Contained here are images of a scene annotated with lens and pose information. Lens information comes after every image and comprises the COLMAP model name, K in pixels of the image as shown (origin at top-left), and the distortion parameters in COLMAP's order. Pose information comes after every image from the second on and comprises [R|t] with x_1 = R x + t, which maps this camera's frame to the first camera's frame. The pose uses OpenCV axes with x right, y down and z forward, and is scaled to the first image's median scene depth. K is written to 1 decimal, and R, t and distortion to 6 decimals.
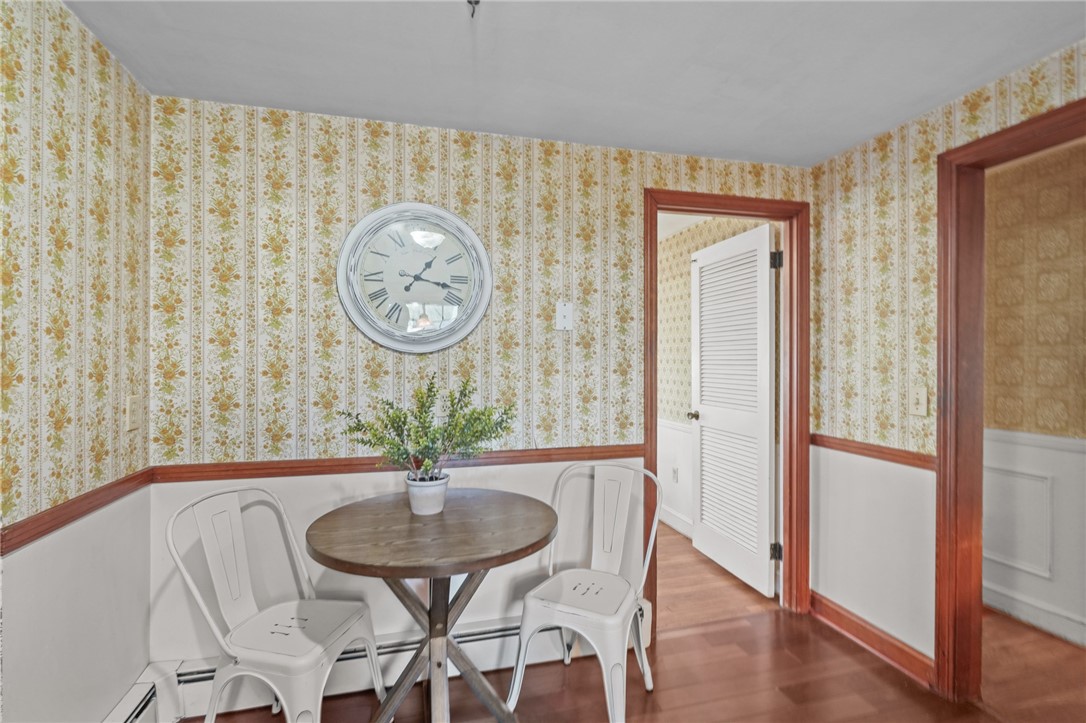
lens RADIAL K [[495.4, 0, 544.0], [0, 495.4, 358.8], [0, 0, 1]] dist [-0.004874, 0.001732]
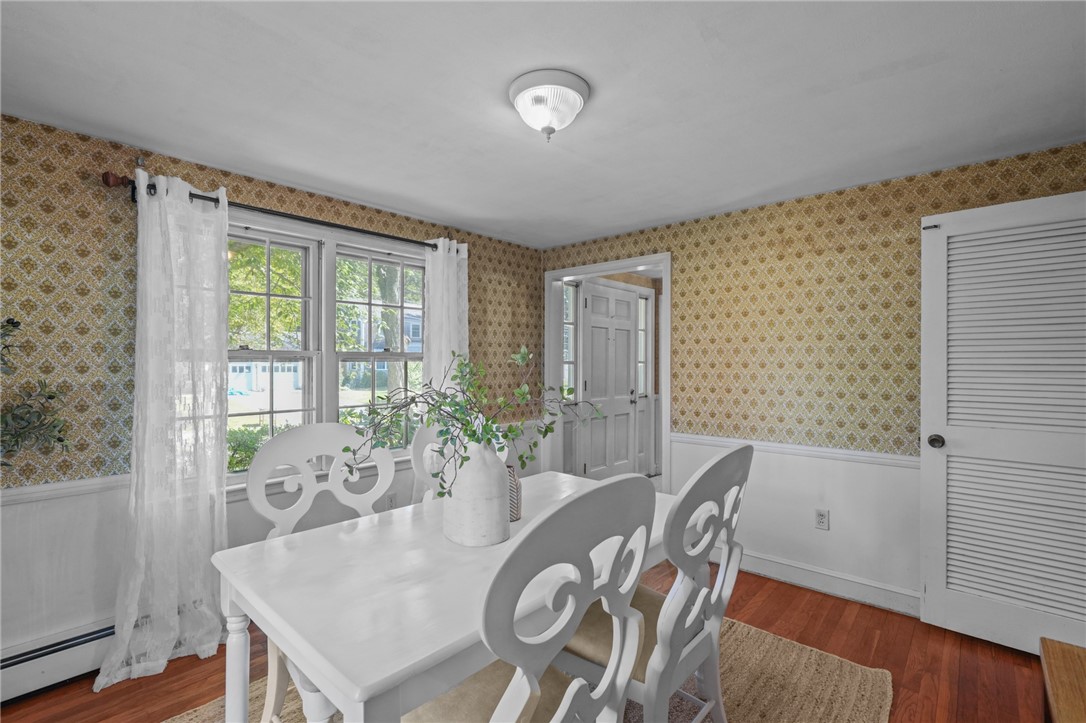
lens RADIAL K [[495.4, 0, 541.6], [0, 495.4, 356.8], [0, 0, 1]] dist [-0.004874, 0.001732]
pose [[0.834763, 0.010178, 0.550515, -0.299507], [-0.006351, 0.999941, -0.008857, 0.000969], [-0.550572, 0.003898, 0.834779, 0.375215]]
